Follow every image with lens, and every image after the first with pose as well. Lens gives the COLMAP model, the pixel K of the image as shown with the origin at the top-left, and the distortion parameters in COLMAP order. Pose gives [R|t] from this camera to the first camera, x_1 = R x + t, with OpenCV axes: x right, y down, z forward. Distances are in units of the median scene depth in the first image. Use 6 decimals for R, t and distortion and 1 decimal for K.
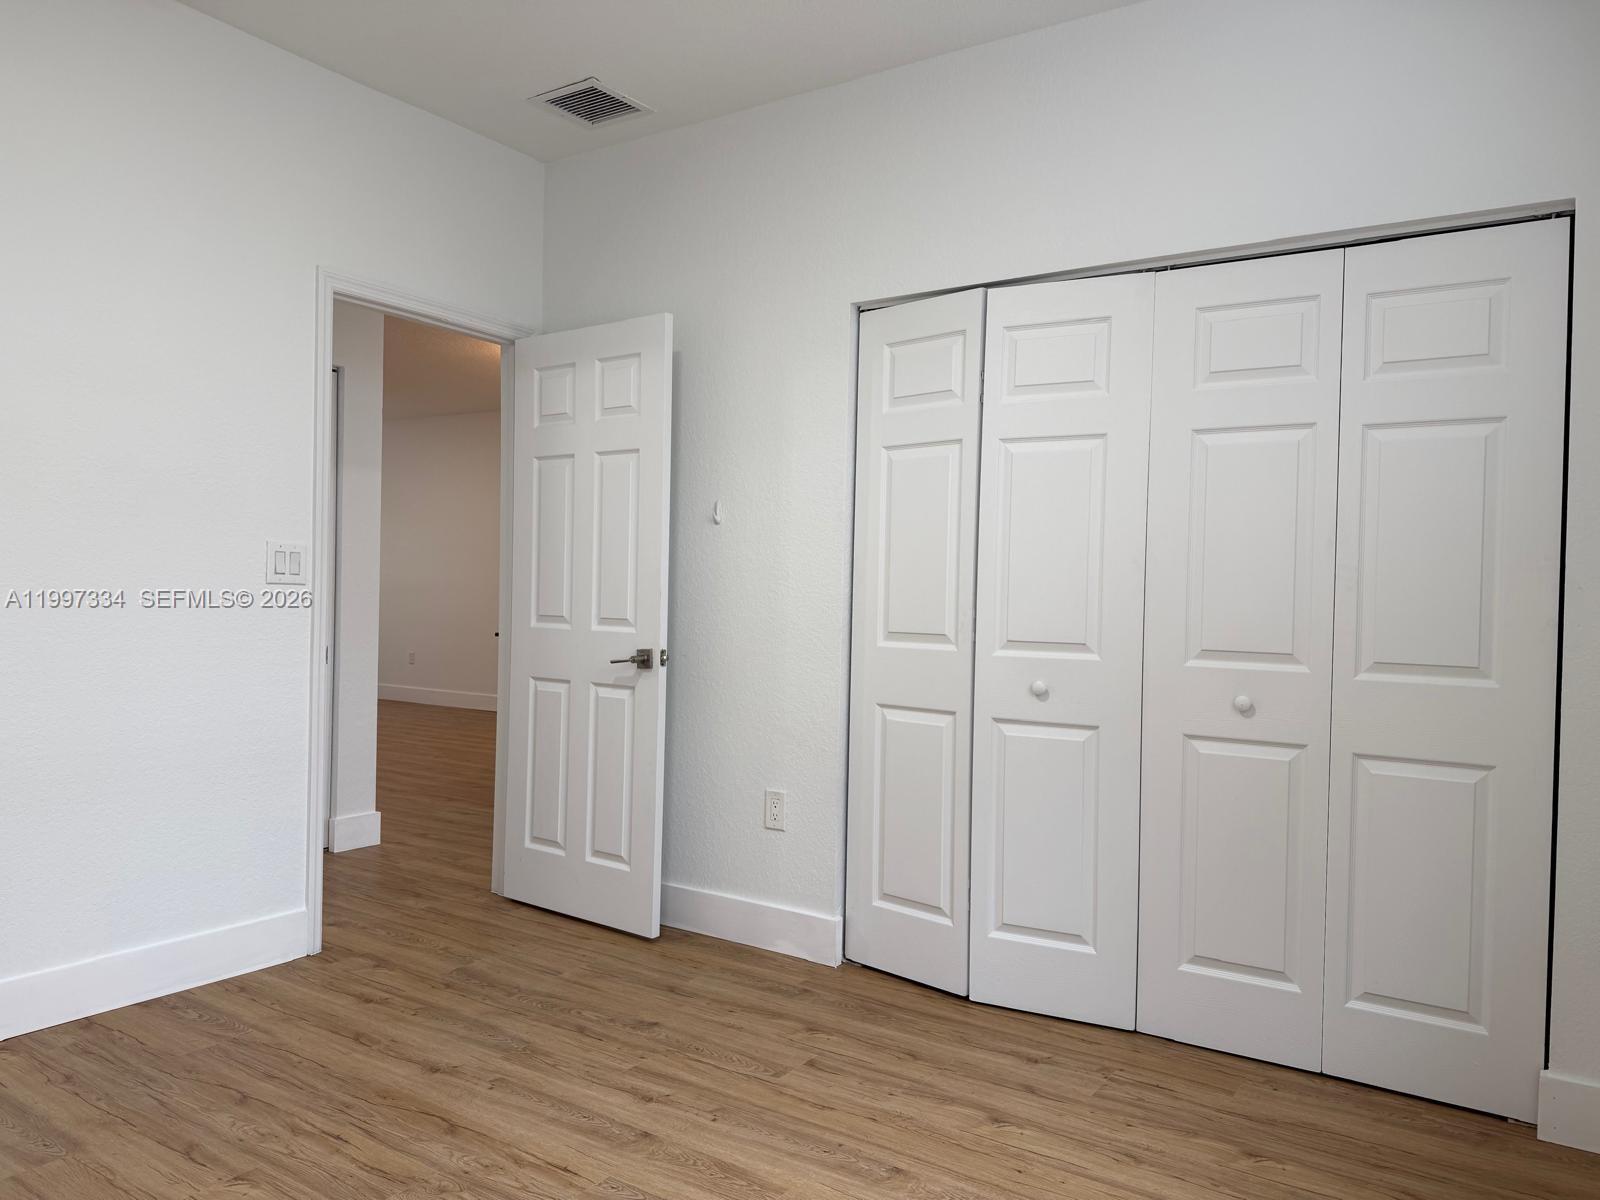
lens RADIAL K [[1101.2, 0, 791.5], [0, 1101.2, 604.7], [0, 0, 1]] dist [0.114137, -0.165746]
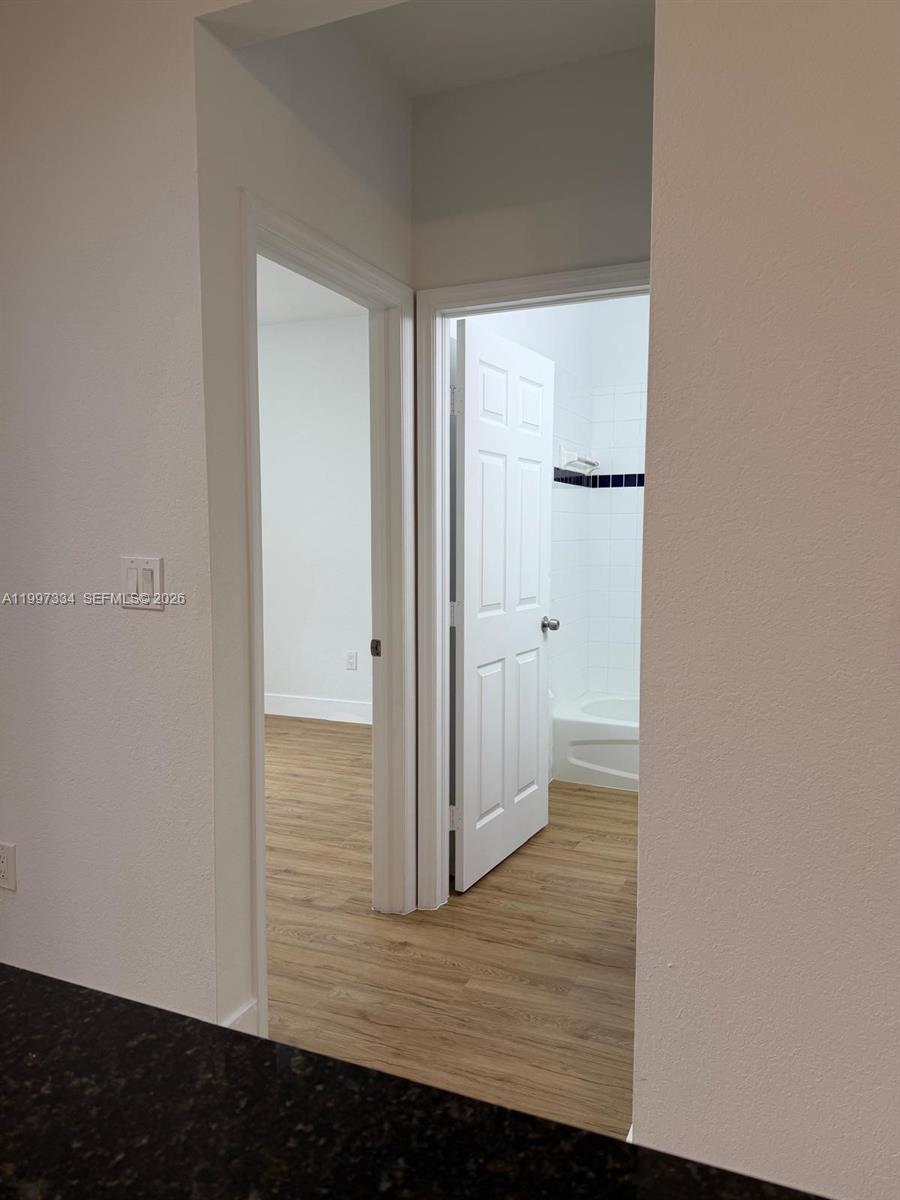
lens RADIAL K [[825.9, 0, 450.0], [0, 825.9, 600.0], [0, 0, 1]] dist [0.114137, -0.165746]
pose [[-0.984866, -0.015934, -0.172584, -0.435408], [-0.026024, 0.998071, 0.056361, -0.052767], [0.171353, 0.060000, -0.983381, 2.266915]]
